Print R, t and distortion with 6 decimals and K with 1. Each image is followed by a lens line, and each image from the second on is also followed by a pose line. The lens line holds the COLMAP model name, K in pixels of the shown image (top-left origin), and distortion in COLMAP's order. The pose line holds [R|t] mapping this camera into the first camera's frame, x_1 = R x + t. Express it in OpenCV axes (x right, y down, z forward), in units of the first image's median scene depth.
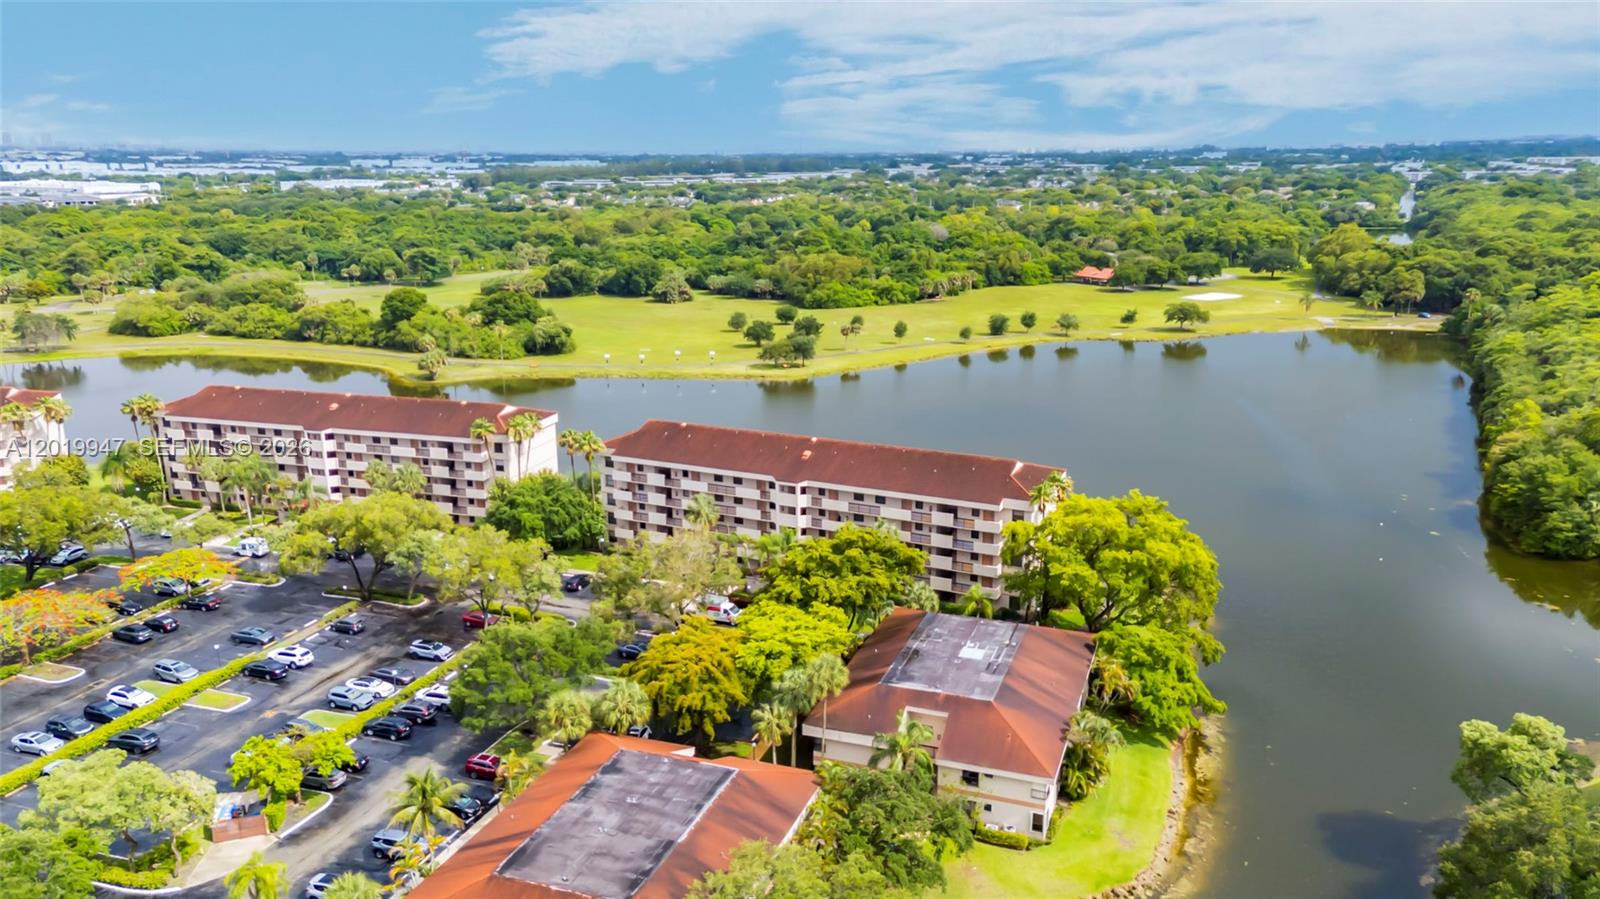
lens RADIAL K [[1189.3, 0, 805.8], [0, 1189.3, 441.2], [0, 0, 1]] dist [0.065533, 0.007300]
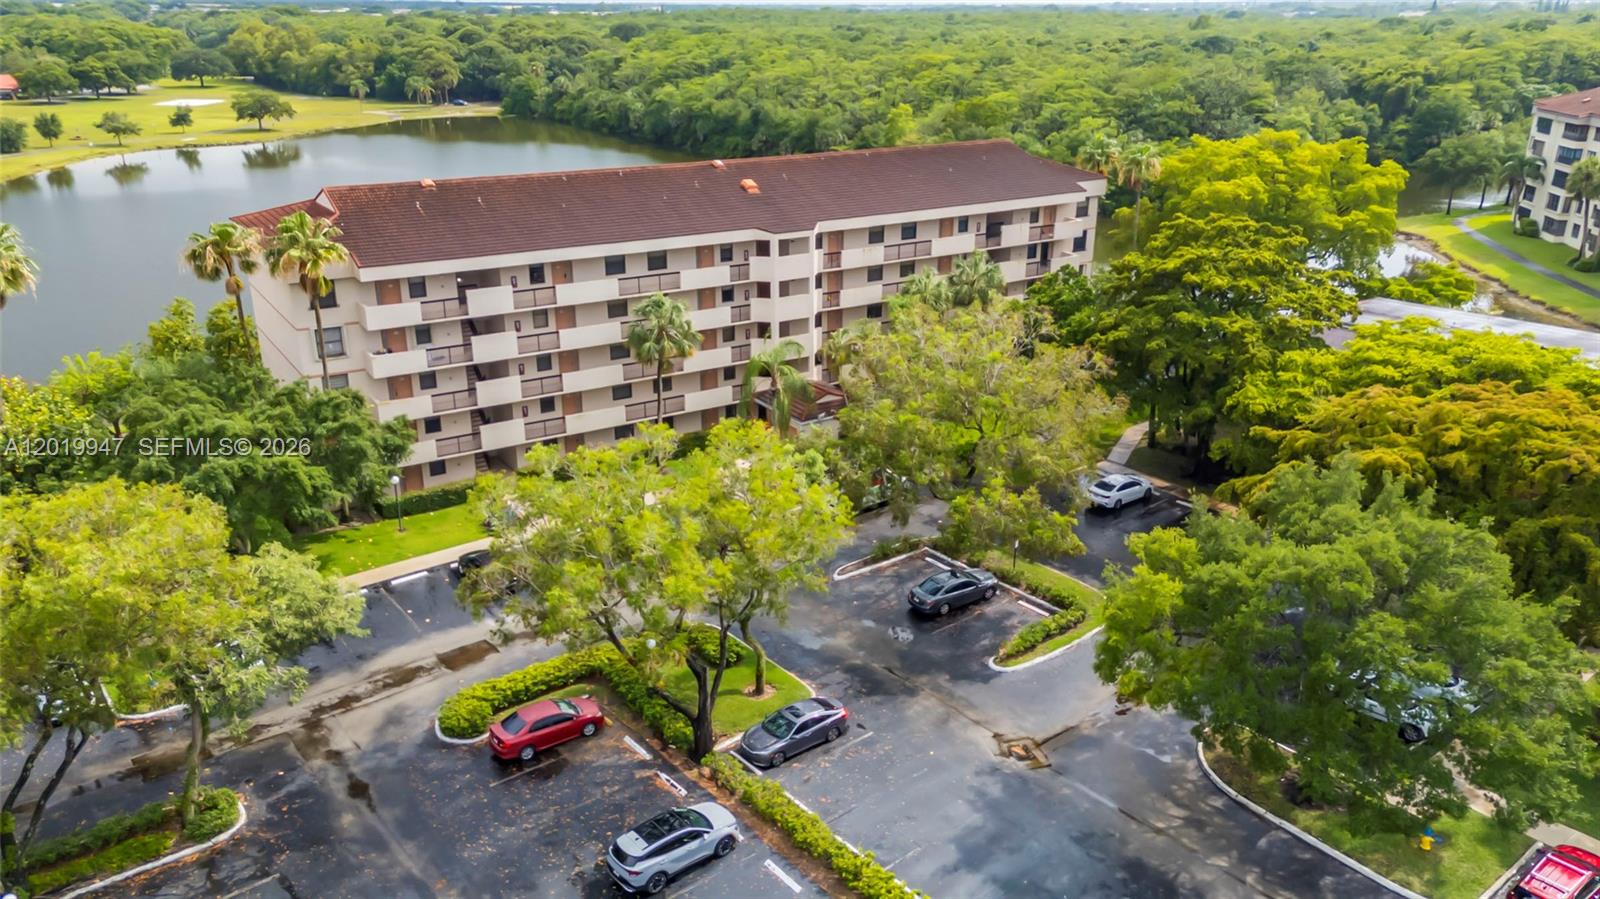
lens RADIAL K [[1189.3, 0, 807.5], [0, 1189.3, 441.5], [0, 0, 1]] dist [0.065533, 0.007300]
pose [[0.505806, -0.285522, 0.814026, -0.198953], [0.201721, 0.956622, 0.210196, 0.005896], [-0.838731, 0.057888, 0.541461, 0.304120]]
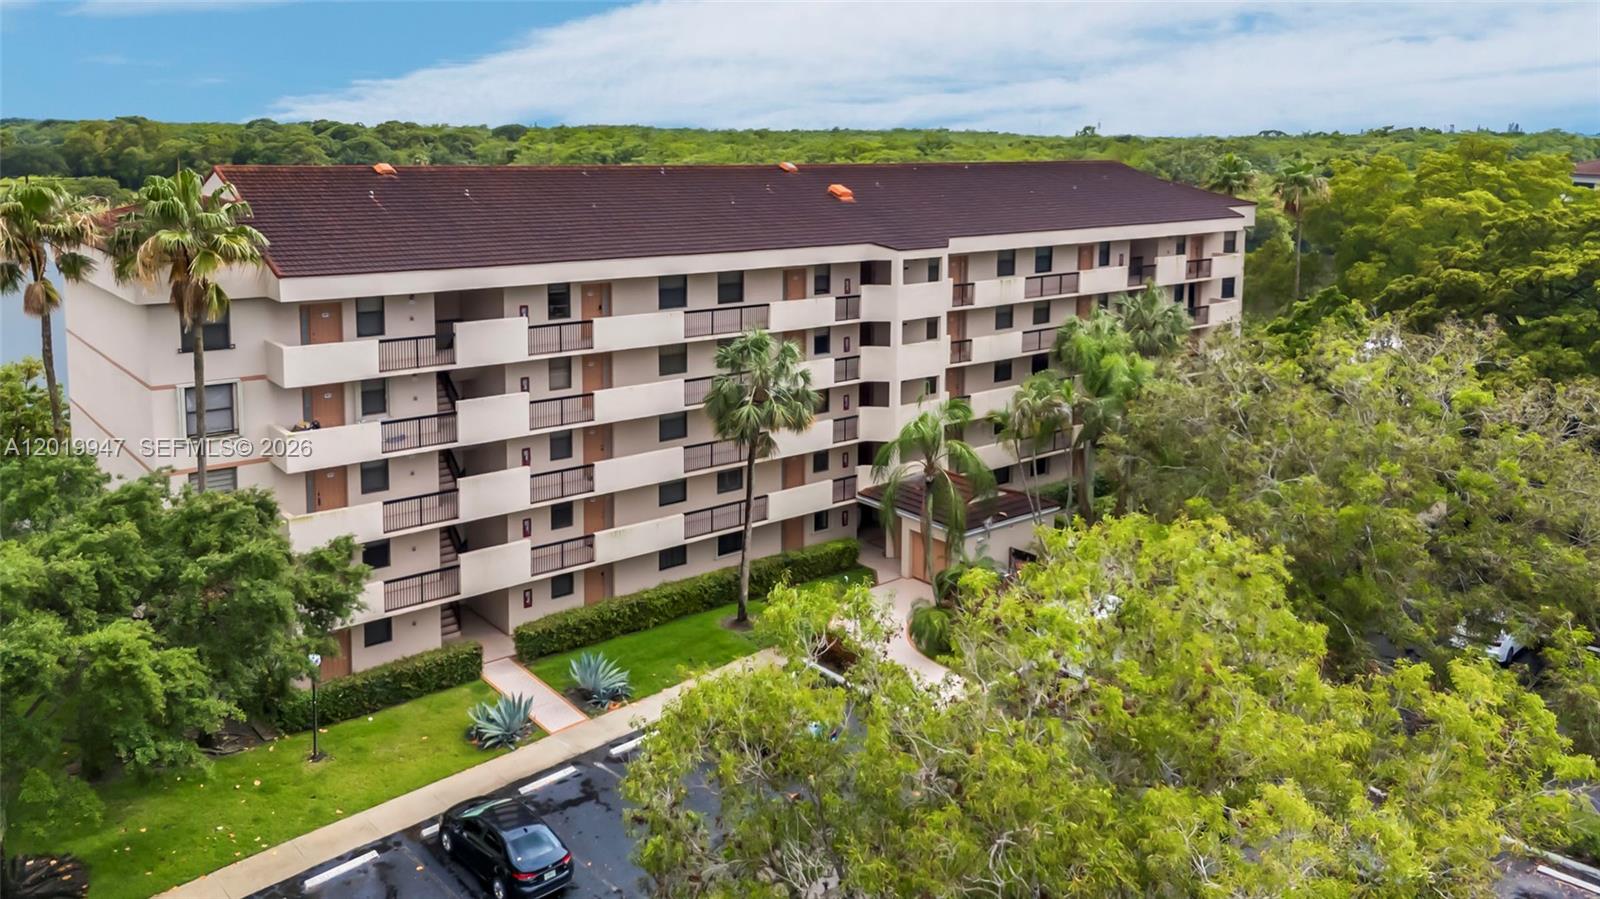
lens RADIAL K [[1189.3, 0, 787.6], [0, 1189.3, 307.2], [0, 0, 1]] dist [0.065533, 0.007300]
pose [[0.407880, -0.111447, 0.906208, -0.152974], [0.206886, 0.977988, 0.027157, 0.014424], [-0.889287, 0.176405, 0.421959, 0.377432]]
